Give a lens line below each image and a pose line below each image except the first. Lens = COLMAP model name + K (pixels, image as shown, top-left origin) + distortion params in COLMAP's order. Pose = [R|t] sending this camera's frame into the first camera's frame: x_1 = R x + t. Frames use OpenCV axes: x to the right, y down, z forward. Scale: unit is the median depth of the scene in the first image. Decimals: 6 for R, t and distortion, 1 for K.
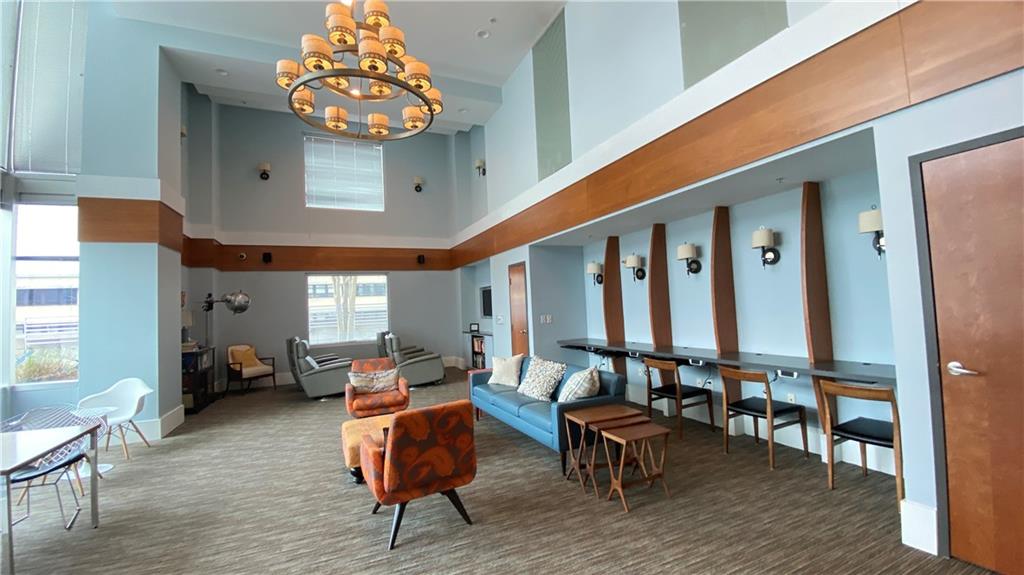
lens RADIAL K [[418.9, 0, 512.0], [0, 418.9, 287.5], [0, 0, 1]] dist [0.024977, -0.024125]
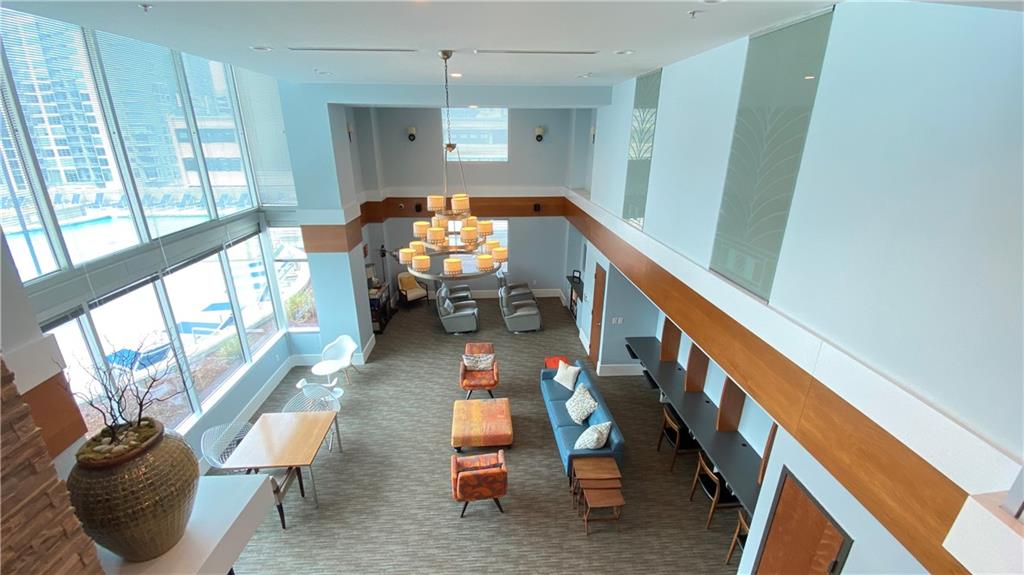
lens RADIAL K [[418.9, 0, 512.0], [0, 418.9, 287.5], [0, 0, 1]] dist [0.024977, -0.024125]
pose [[0.935000, 0.170208, -0.311133, 0.231199], [-0.027009, 0.908930, 0.416073, -0.739180], [0.353617, -0.380625, 0.854447, -0.146436]]
